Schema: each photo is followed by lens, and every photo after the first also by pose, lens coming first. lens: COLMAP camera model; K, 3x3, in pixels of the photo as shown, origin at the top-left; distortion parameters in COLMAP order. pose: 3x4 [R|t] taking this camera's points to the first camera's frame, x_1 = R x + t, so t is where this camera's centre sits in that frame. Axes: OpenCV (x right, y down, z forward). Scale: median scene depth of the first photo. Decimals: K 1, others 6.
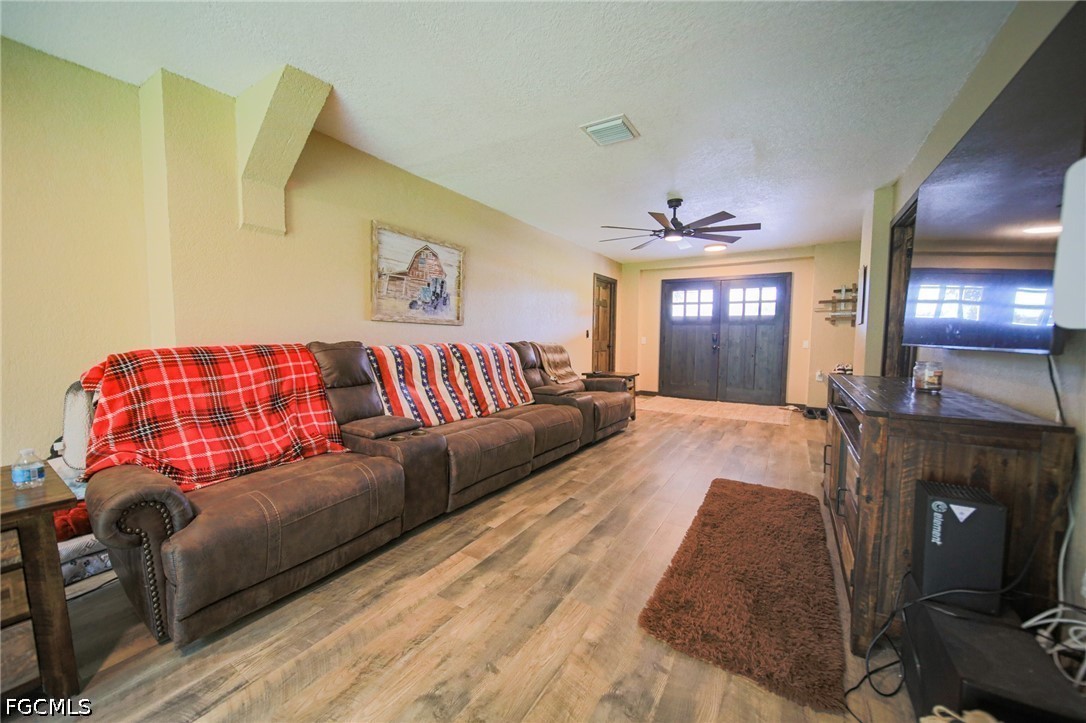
lens RADIAL K [[401.7, 0, 543.2], [0, 401.7, 363.1], [0, 0, 1]] dist [0.000837, 0.000027]
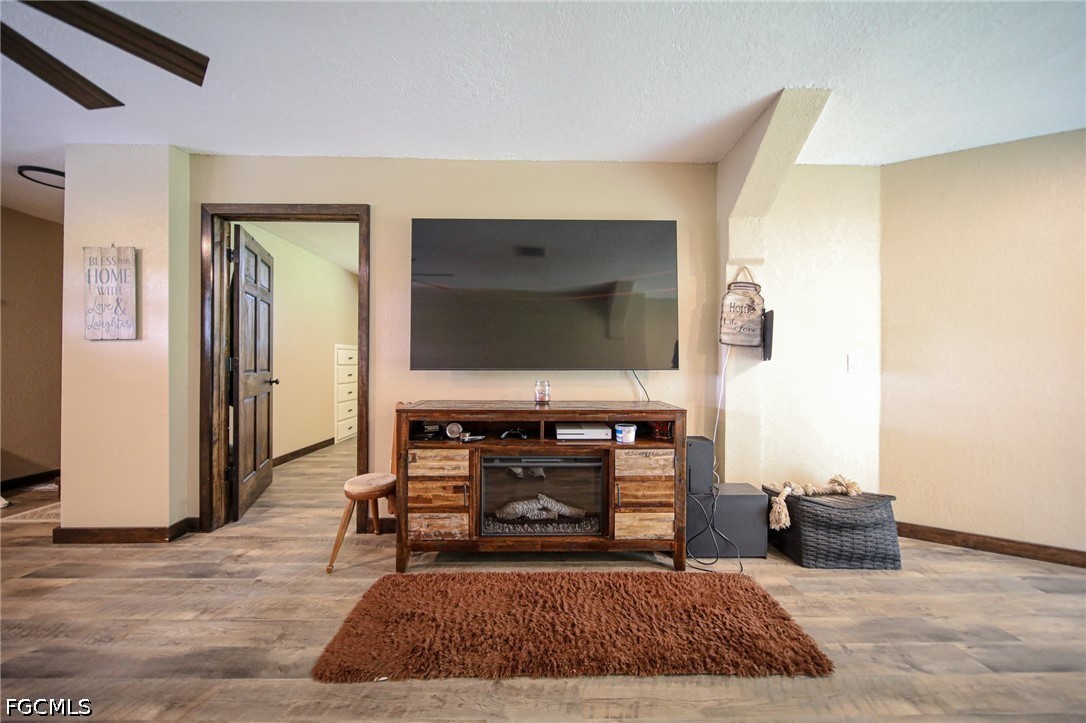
lens RADIAL K [[378.8, 0, 549.4], [0, 378.8, 360.6], [0, 0, 1]] dist [-0.003112, 0.000096]
pose [[-0.539778, -0.010890, 0.841737, -0.032202], [0.051241, 0.997637, 0.045766, -0.035049], [-0.840247, 0.067835, -0.537944, 0.461922]]
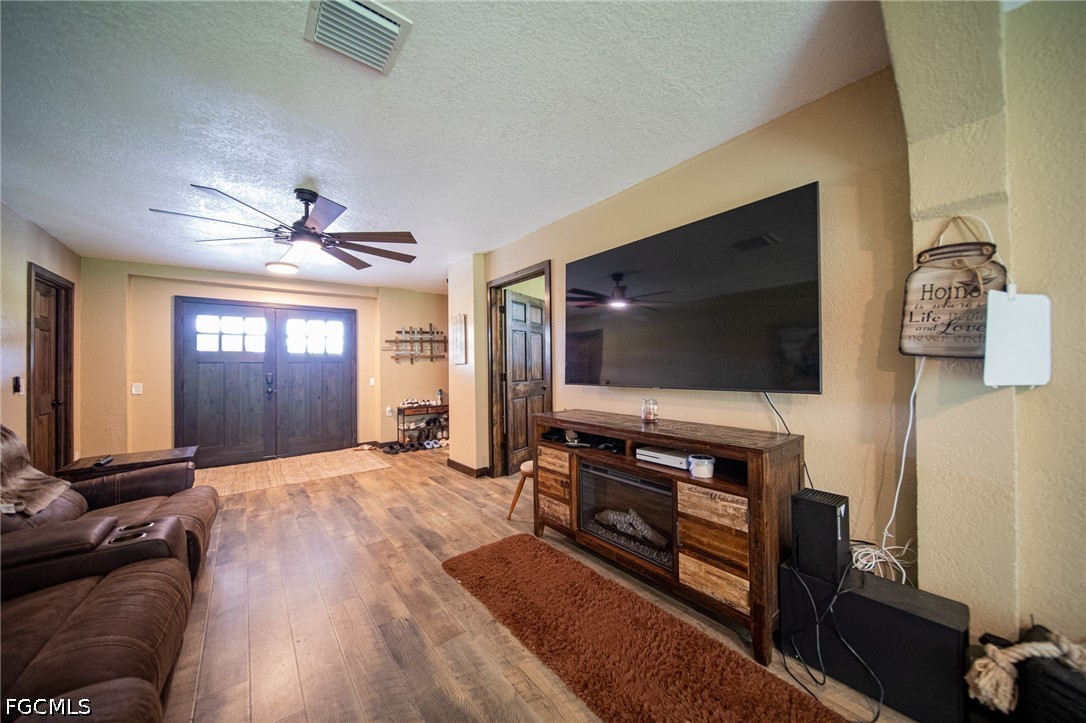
lens RADIAL K [[378.8, 0, 544.4], [0, 378.8, 363.2], [0, 0, 1]] dist [-0.003112, 0.000096]
pose [[0.339200, -0.008884, 0.940672, -0.094180], [0.084451, 0.996205, -0.021044, -0.034194], [-0.936916, 0.086579, 0.338663, 0.247628]]
